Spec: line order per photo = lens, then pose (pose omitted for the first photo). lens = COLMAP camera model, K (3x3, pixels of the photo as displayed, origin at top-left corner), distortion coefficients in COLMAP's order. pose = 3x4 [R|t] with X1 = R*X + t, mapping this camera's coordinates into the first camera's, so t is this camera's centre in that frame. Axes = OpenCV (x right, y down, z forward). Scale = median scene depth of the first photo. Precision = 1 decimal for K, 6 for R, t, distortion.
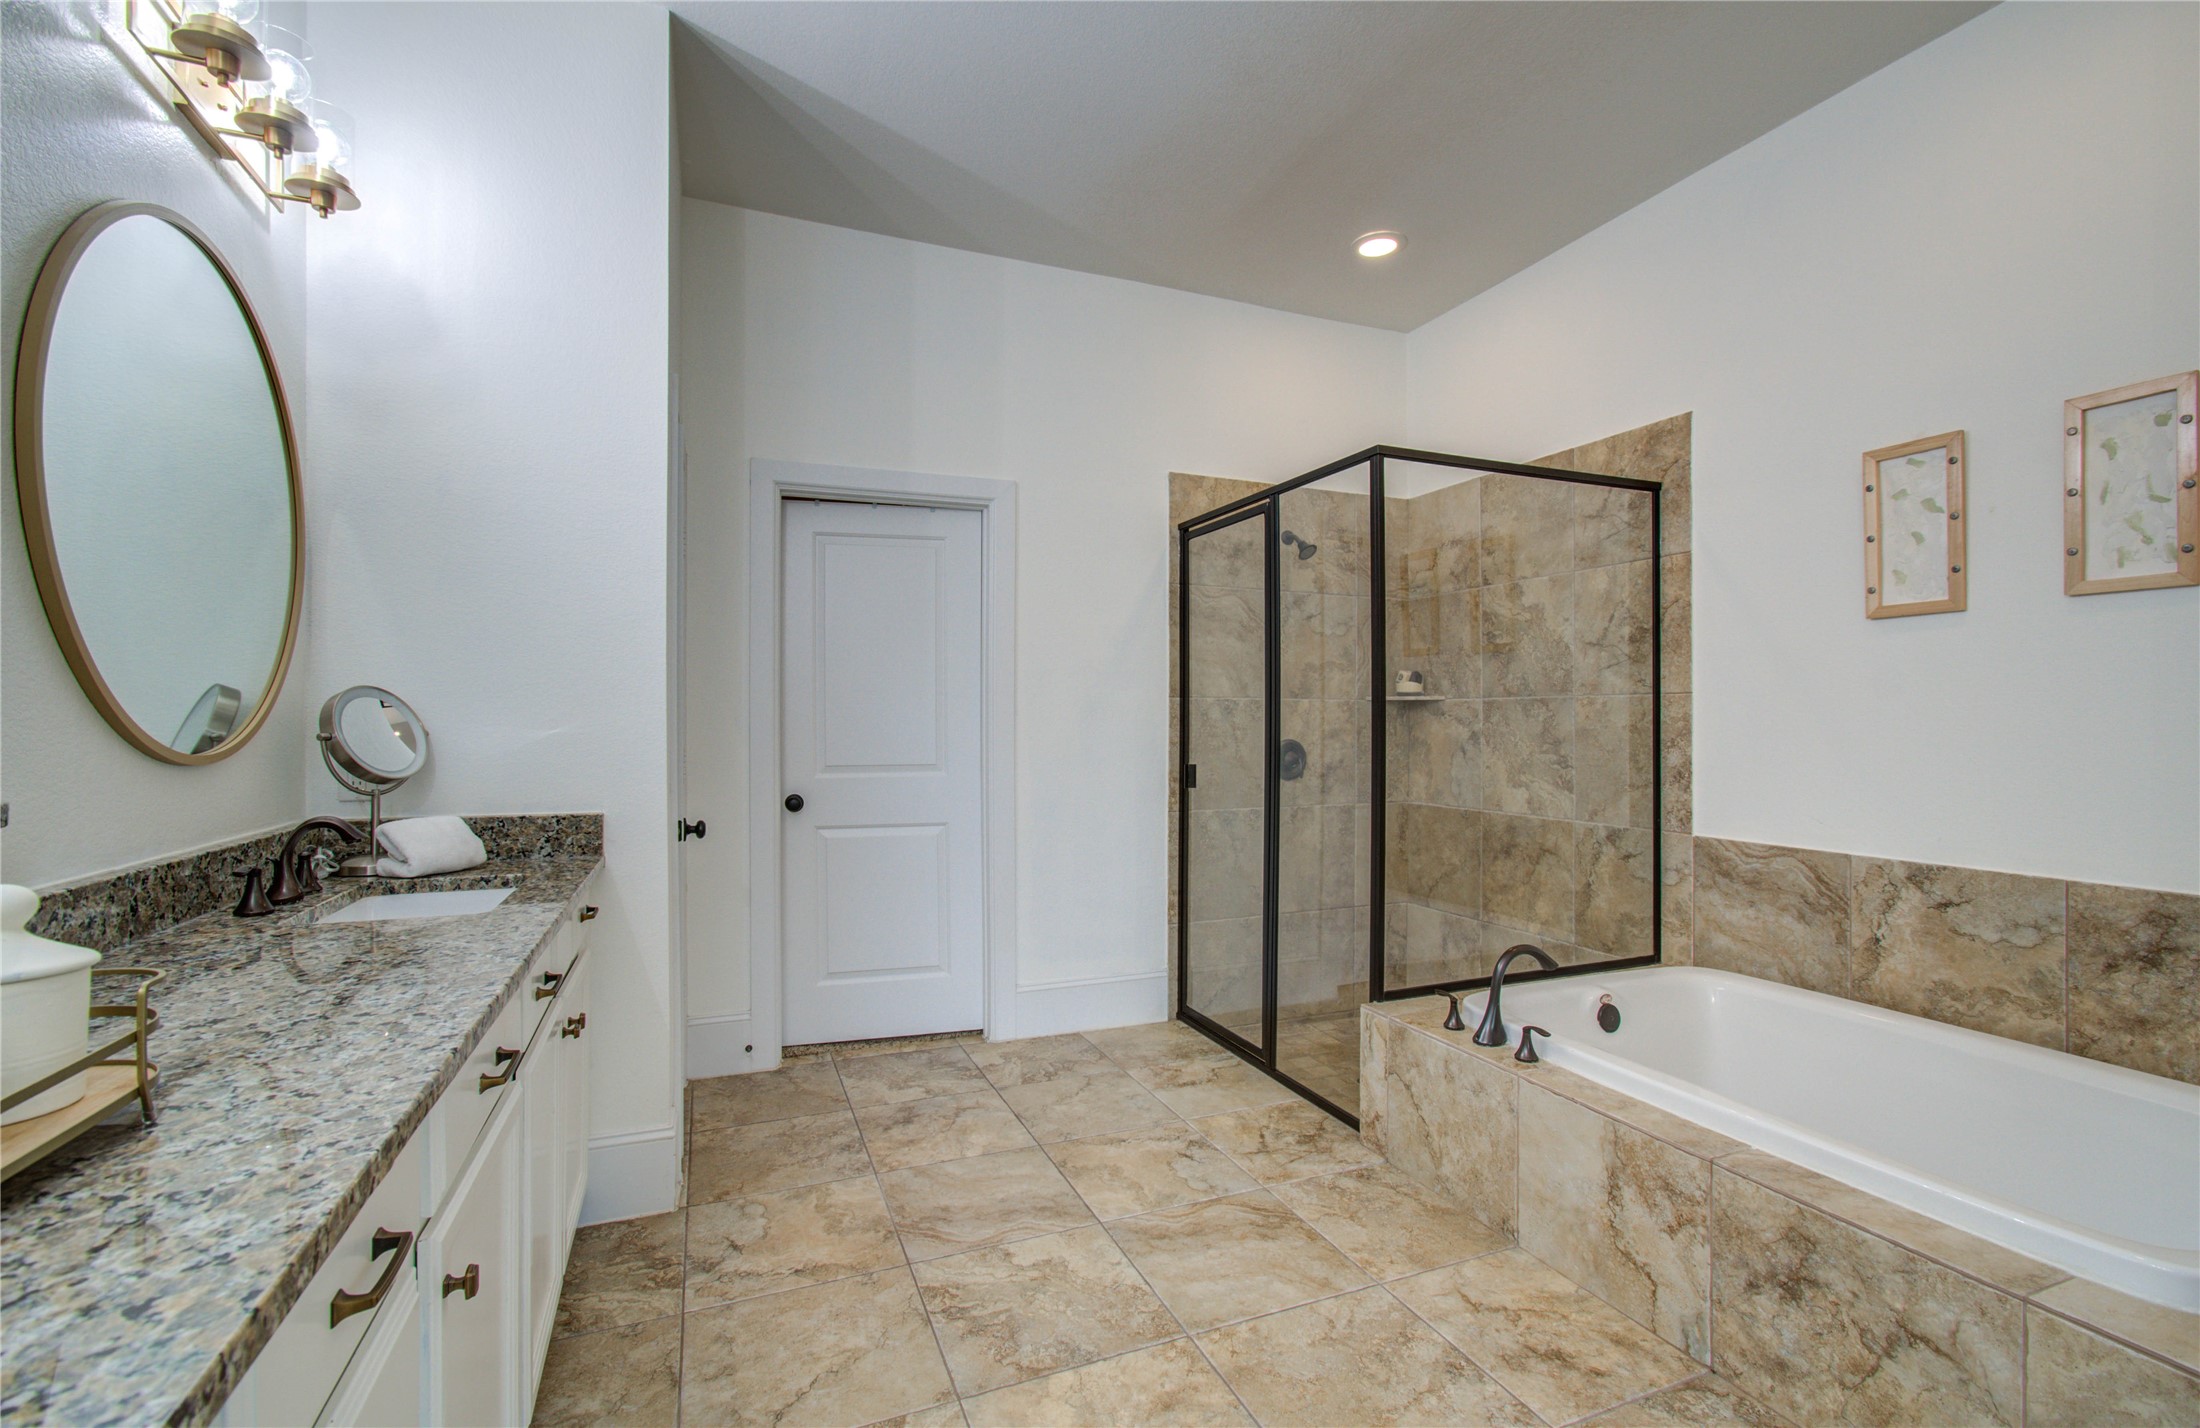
lens RADIAL K [[968.8, 0, 1099.8], [0, 968.8, 714.2], [0, 0, 1]] dist [0.004772, 0.000578]
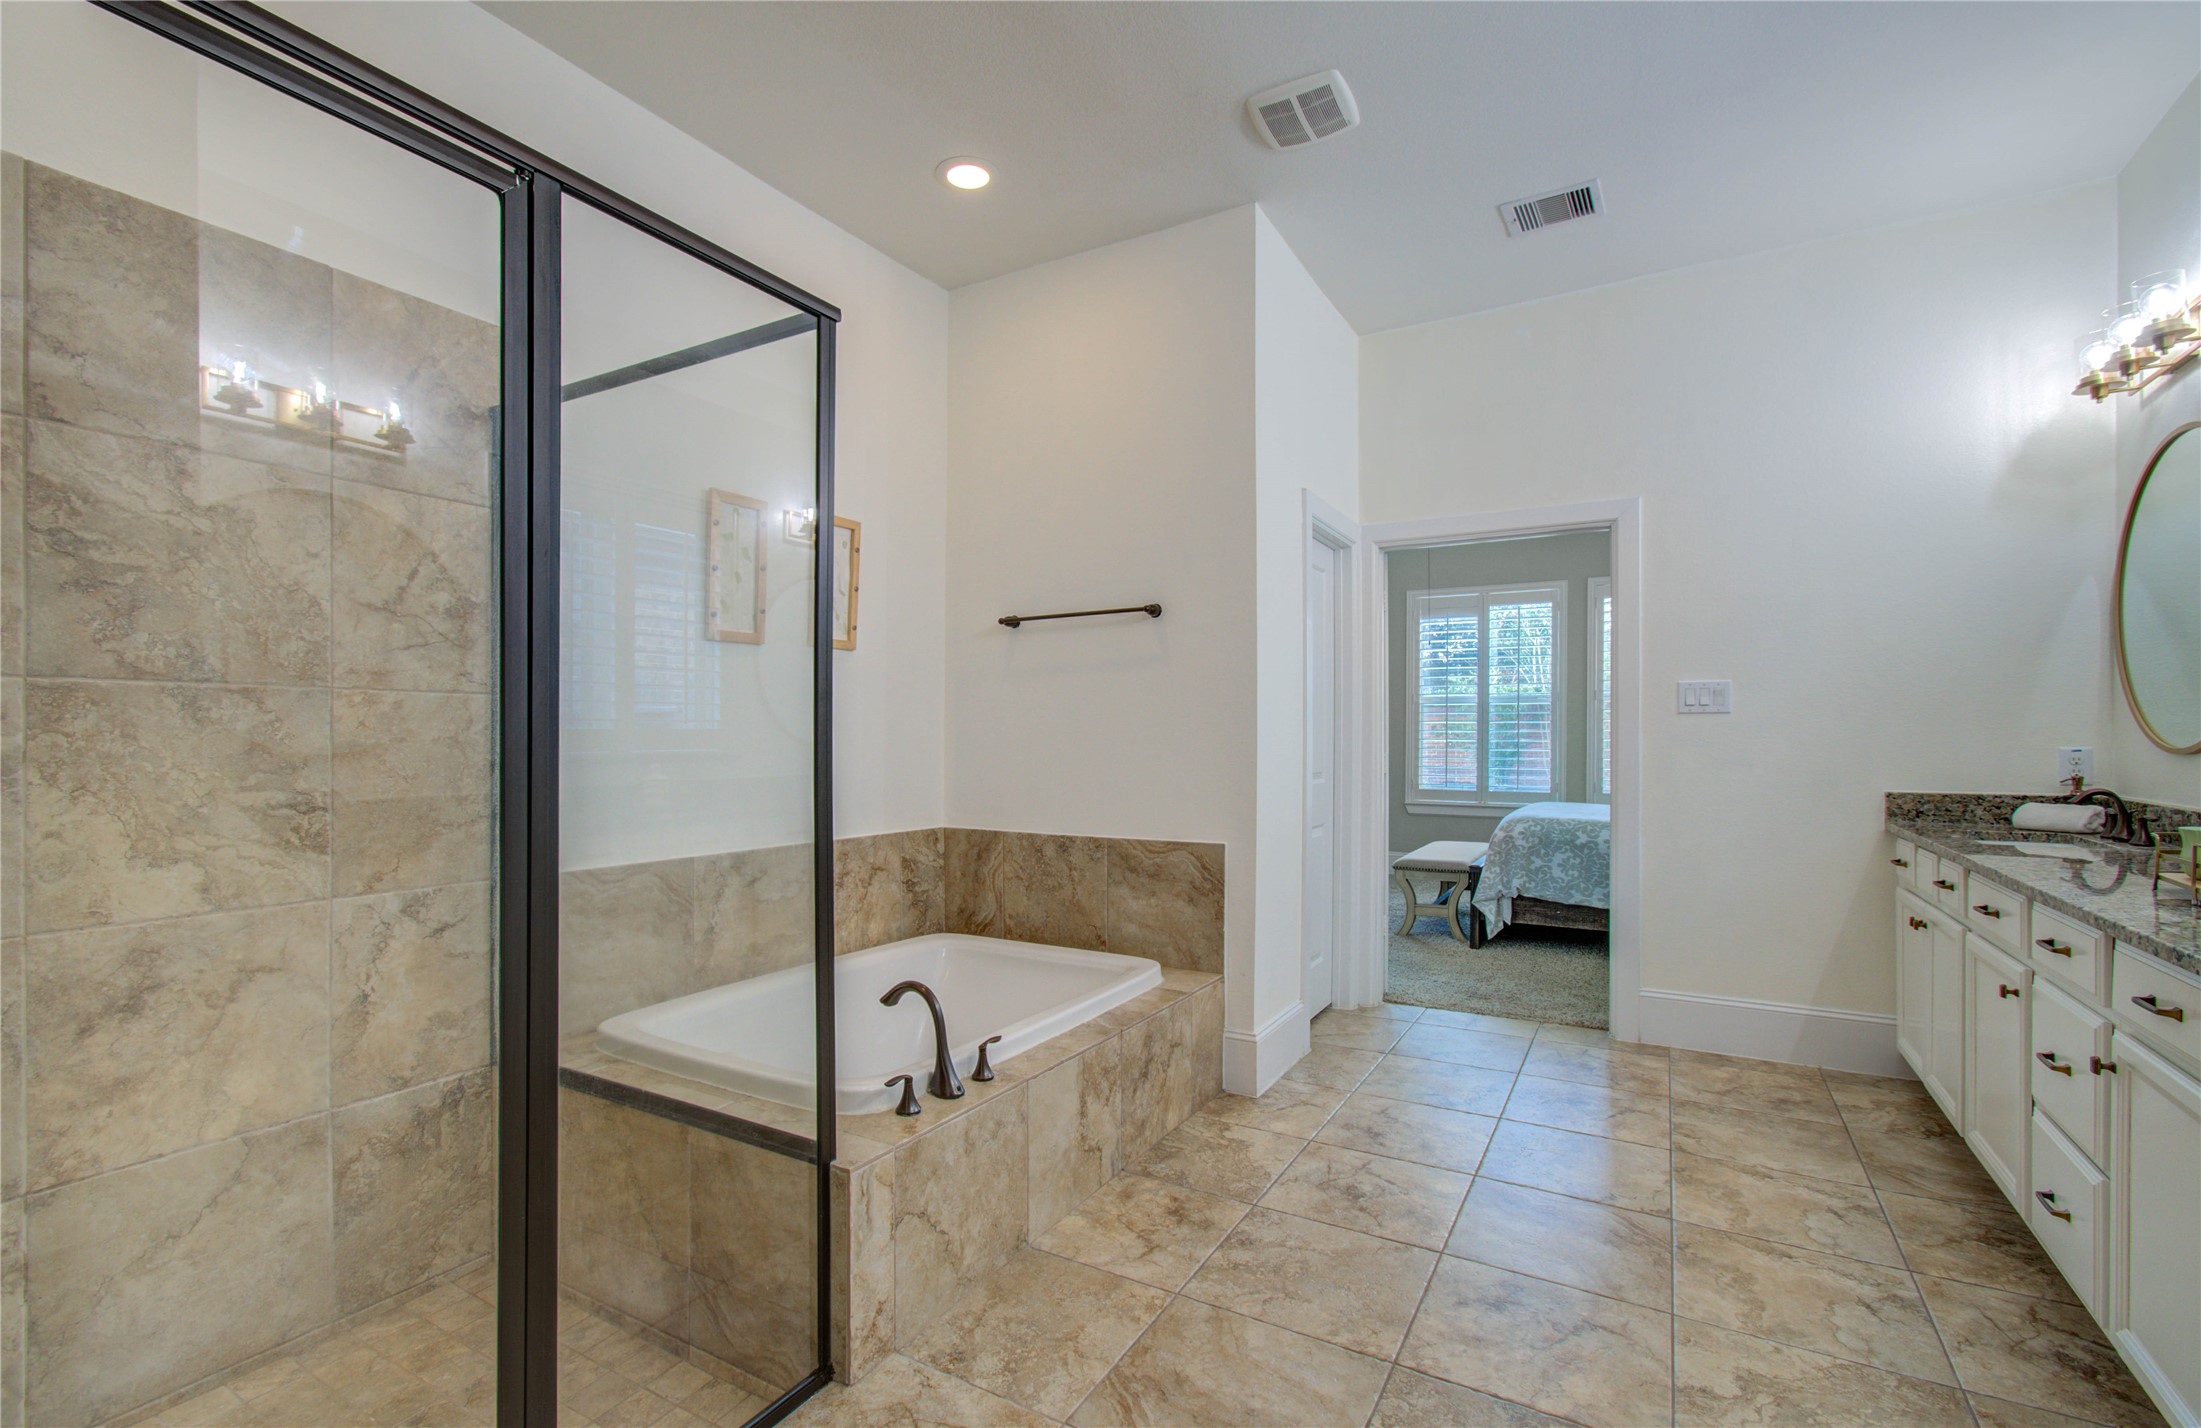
lens RADIAL K [[969.2, 0, 1114.8], [0, 969.2, 744.8], [0, 0, 1]] dist [0.004772, 0.000578]
pose [[-0.614115, -0.008768, 0.789168, -0.370358], [-0.006807, 0.999960, 0.005813, 0.011982], [-0.789187, -0.001802, -0.614150, 1.349362]]
